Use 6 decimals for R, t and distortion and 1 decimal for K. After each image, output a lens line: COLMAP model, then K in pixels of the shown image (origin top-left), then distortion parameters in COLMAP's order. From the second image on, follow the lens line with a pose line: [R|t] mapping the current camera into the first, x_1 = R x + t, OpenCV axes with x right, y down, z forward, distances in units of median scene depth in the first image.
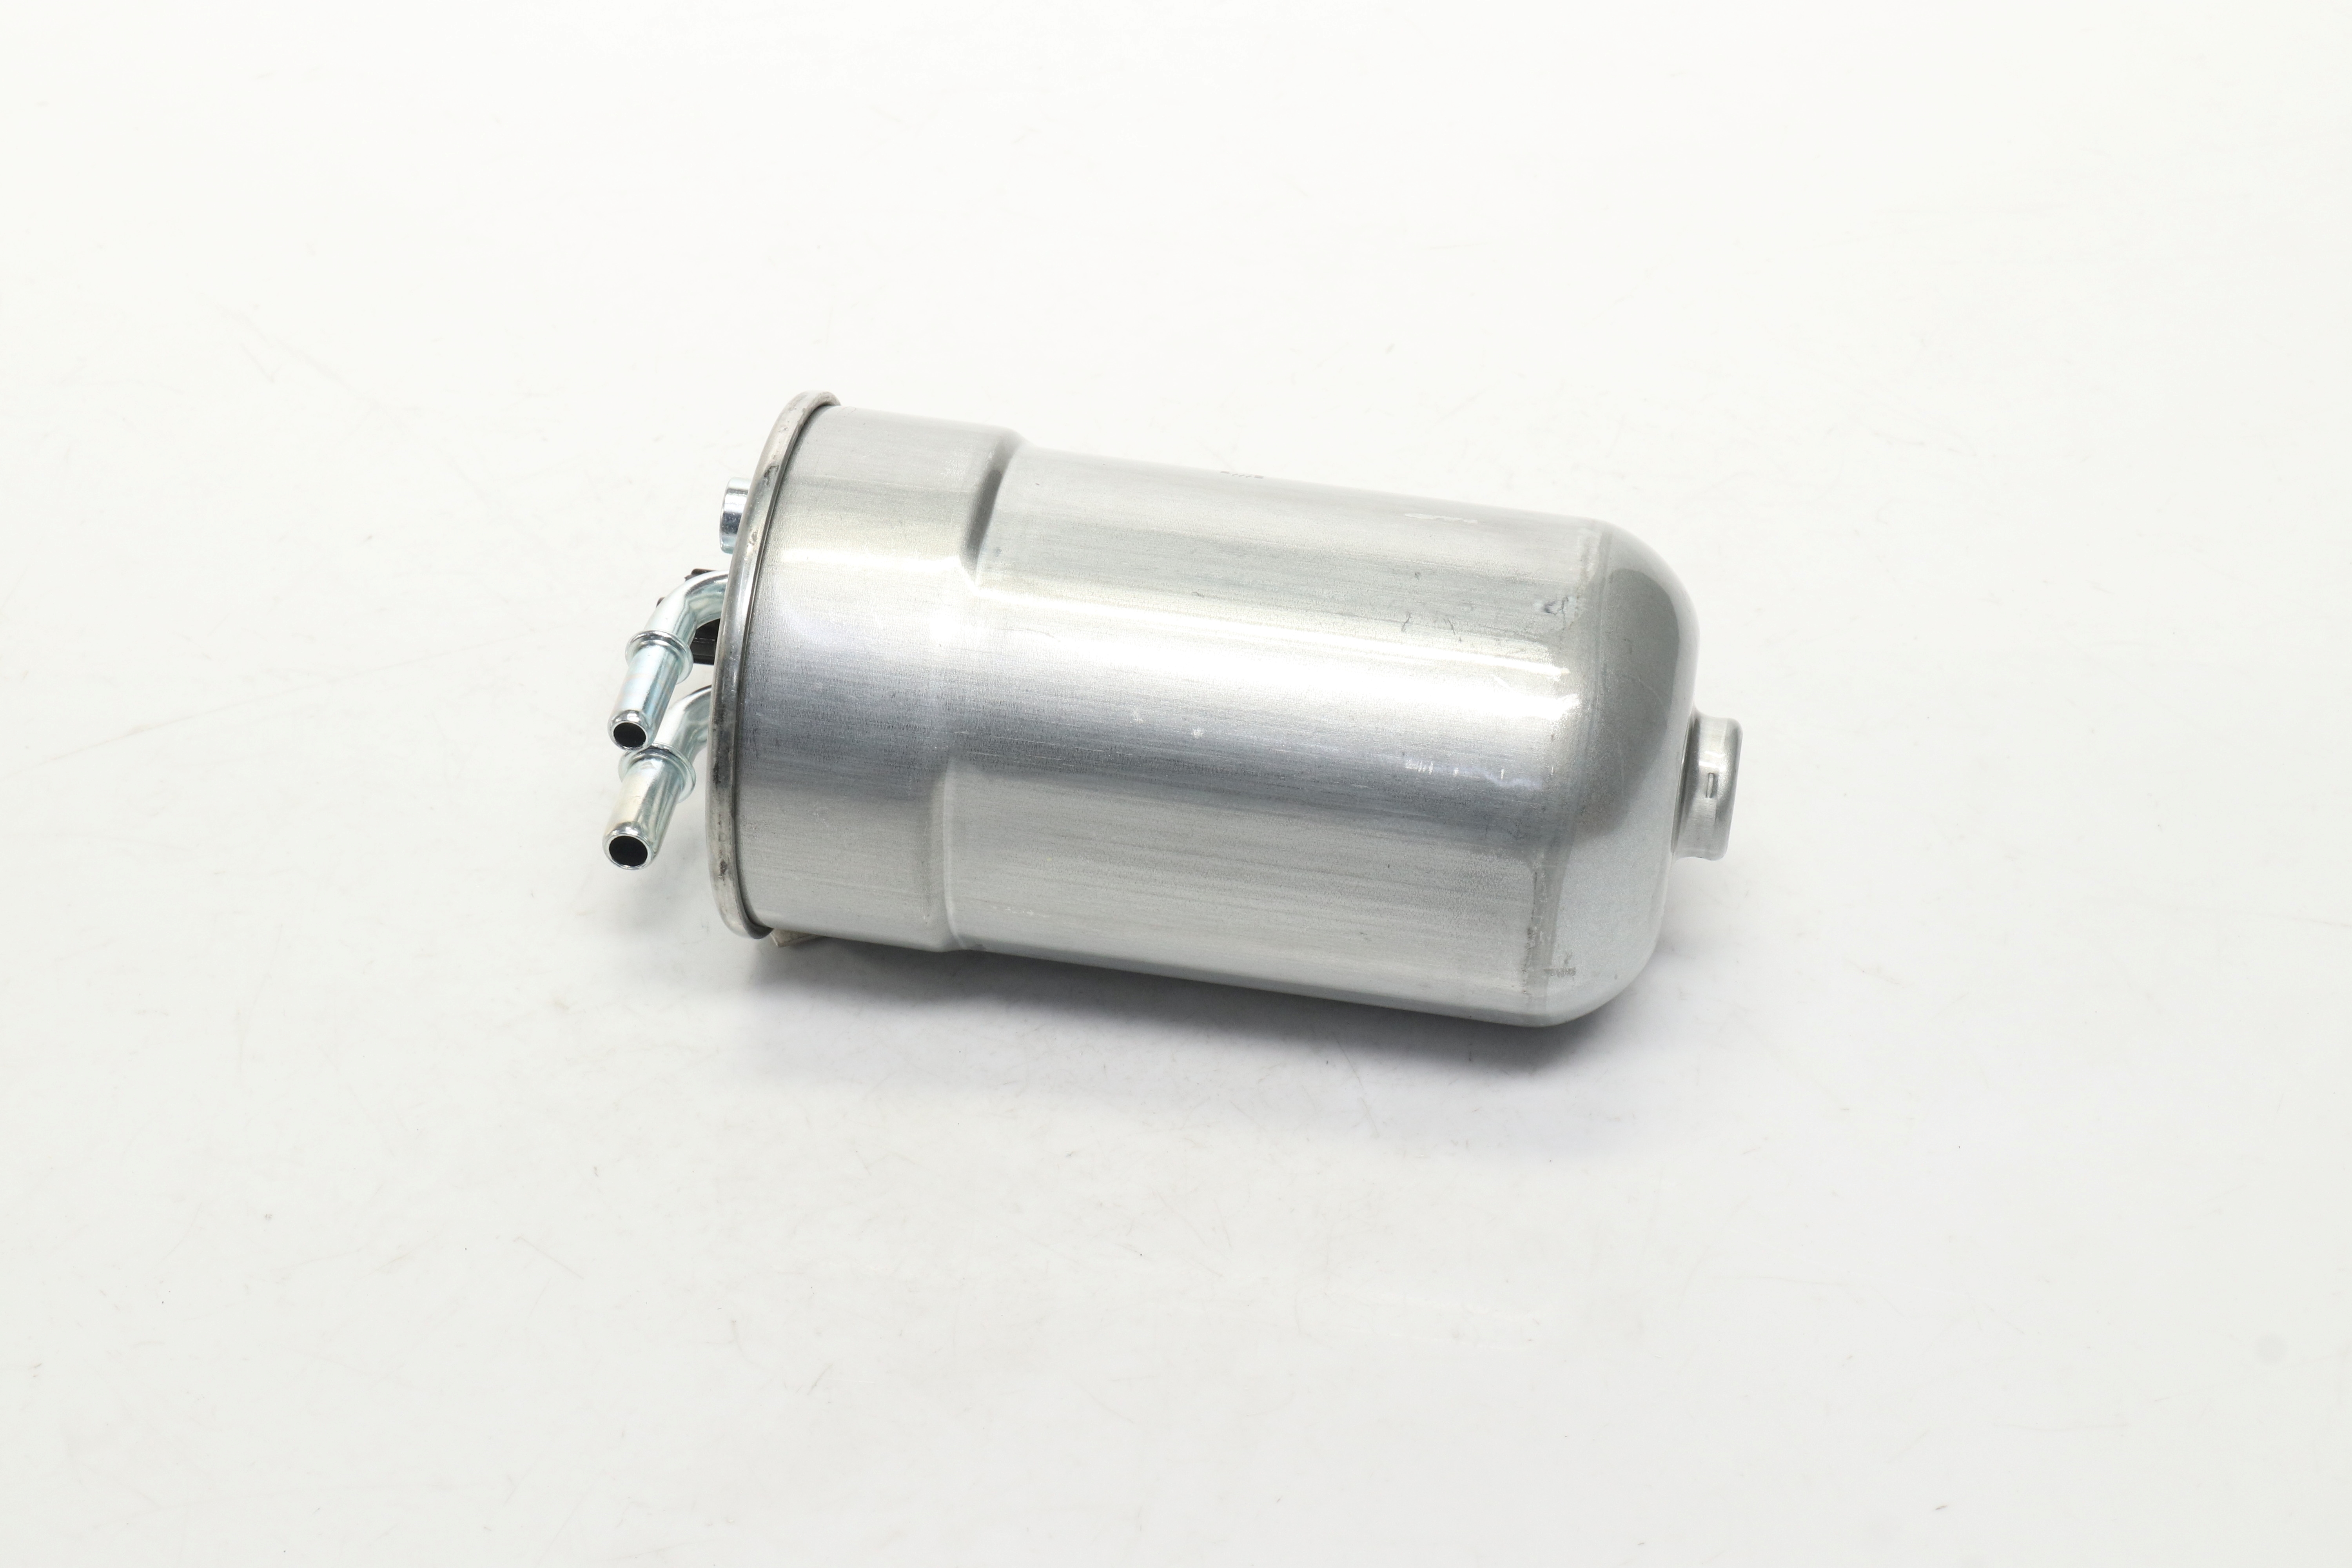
lens RADIAL K [[4931.7, 0, 1175.5], [0, 4931.7, 787.4], [0, 0, 1]] dist [-0.036306, 0.000000]
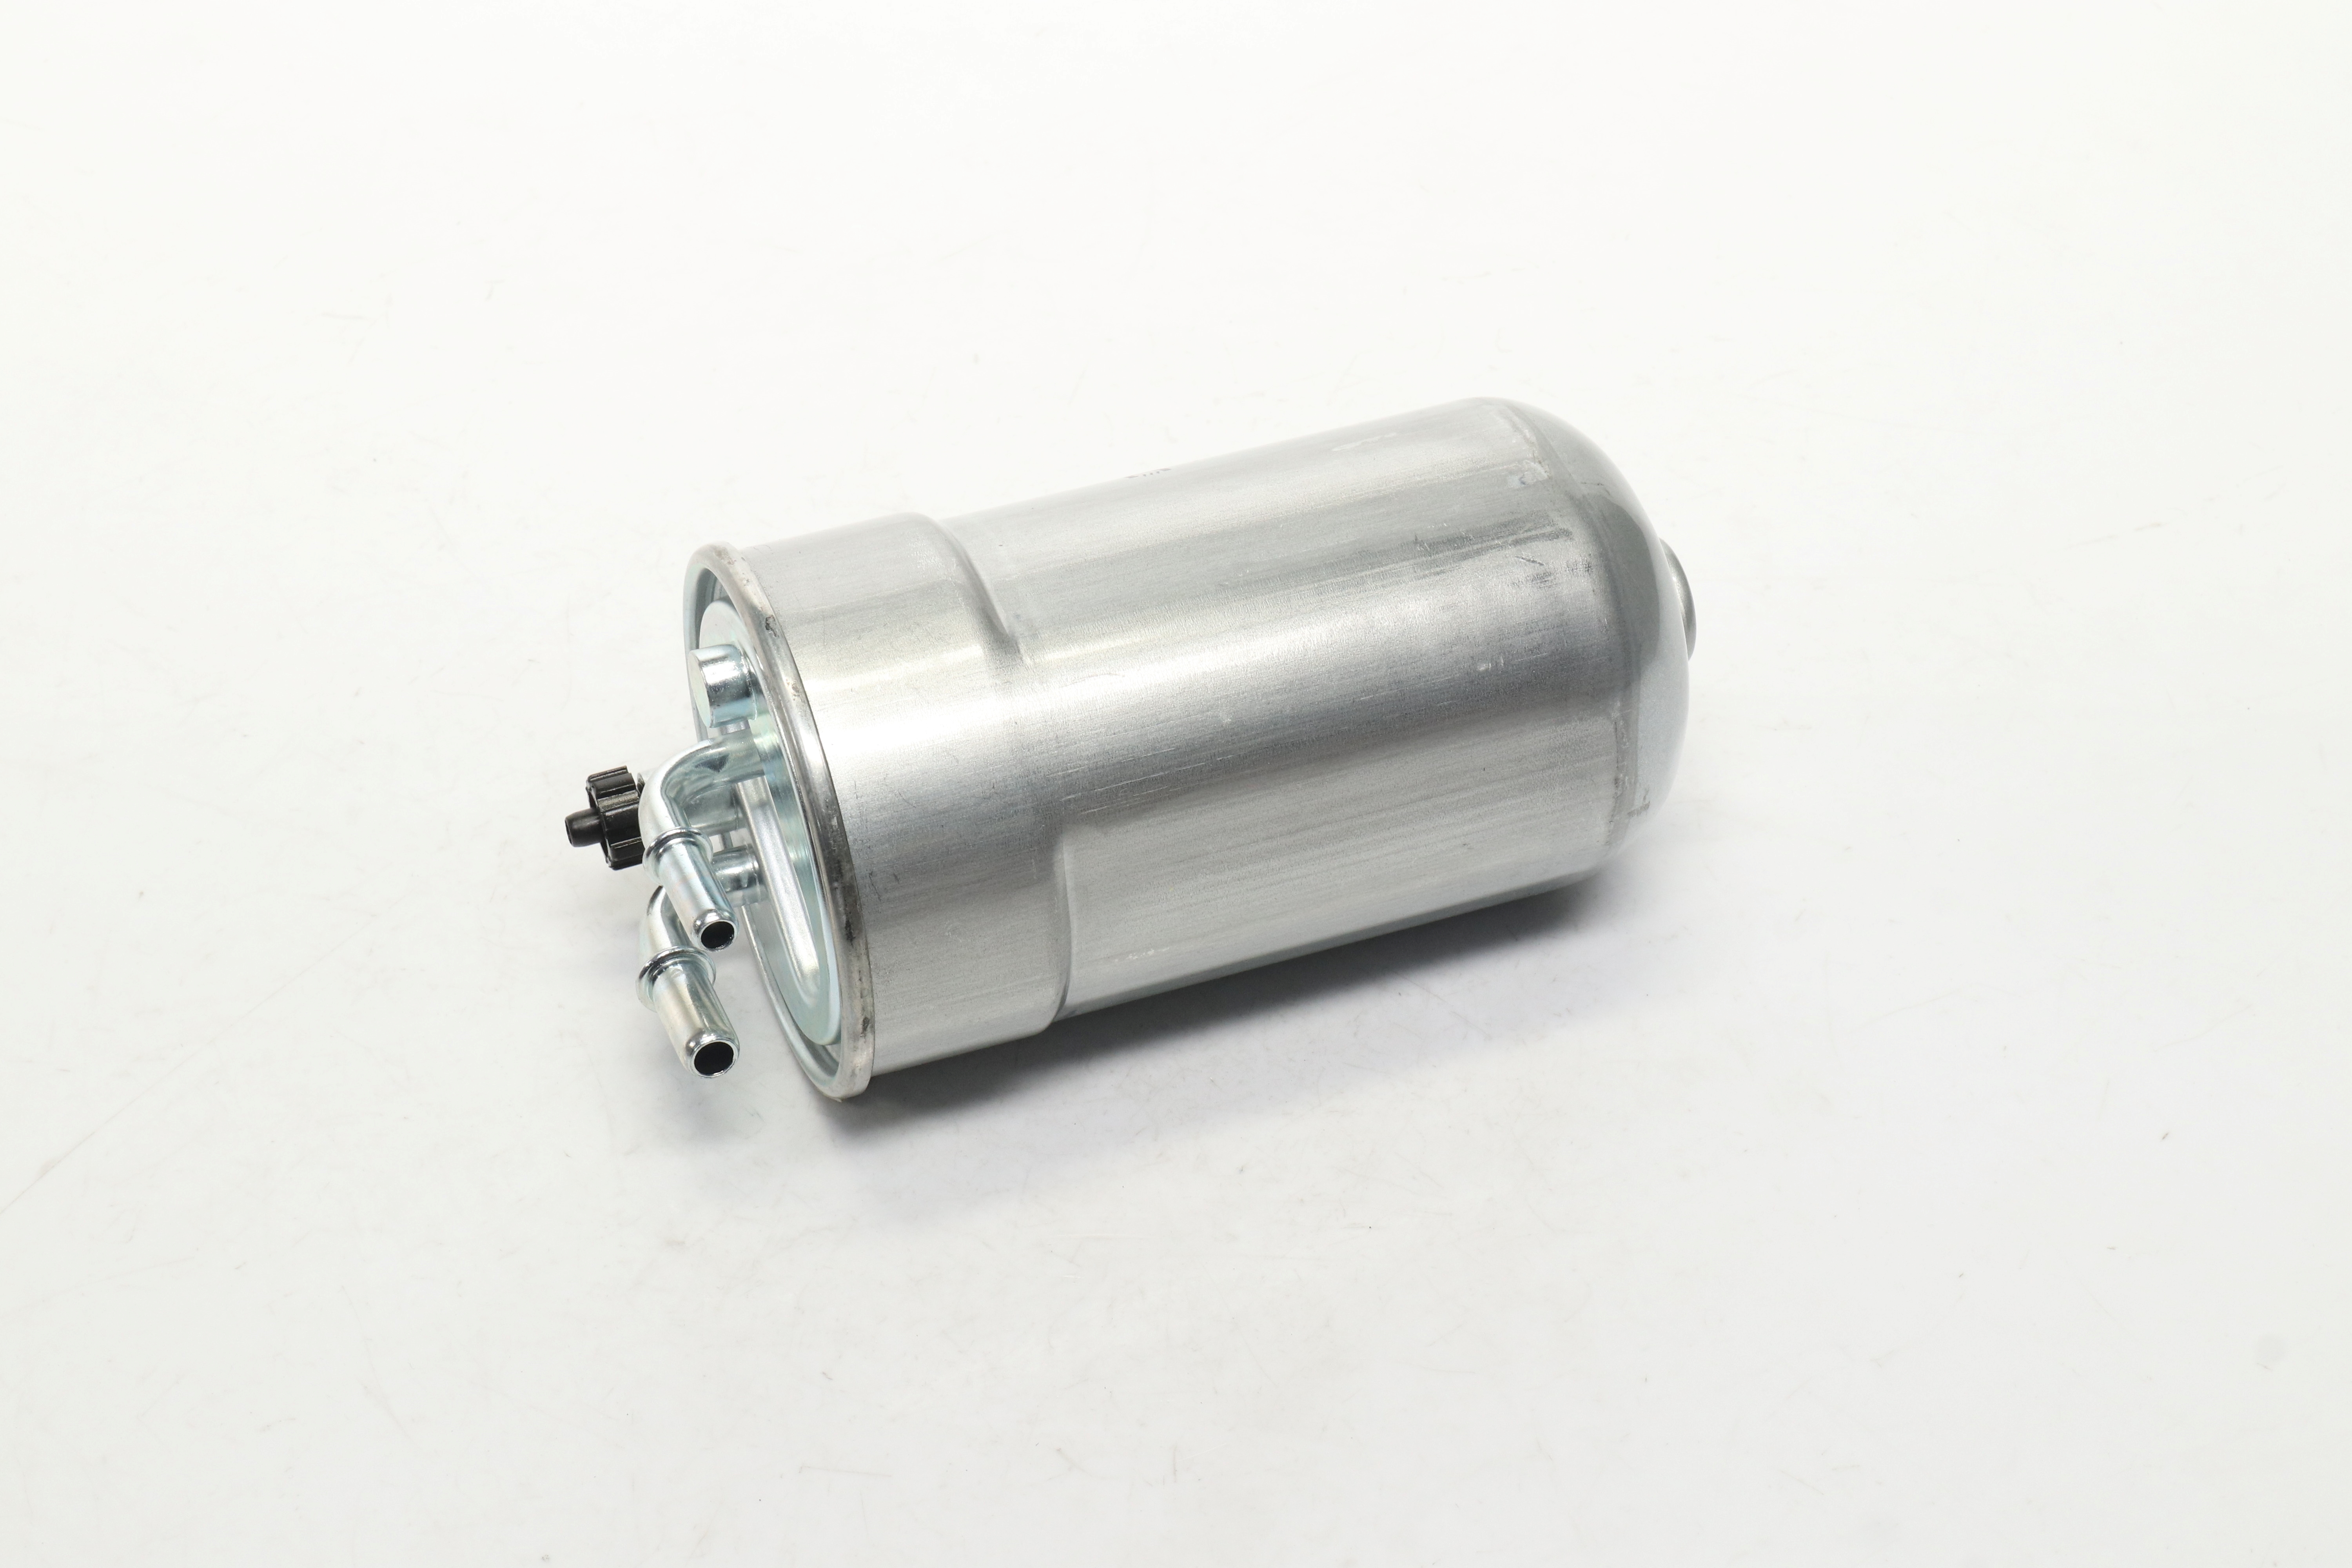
lens RADIAL K [[4931.7, 0, 1175.2], [0, 4931.7, 780.4], [0, 0, 1]] dist [-0.036306, 0.000000]
pose [[0.854818, -0.353847, 0.379577, -0.396062], [0.358839, 0.931456, 0.060201, -0.065653], [-0.374861, 0.084747, 0.923199, 0.082054]]
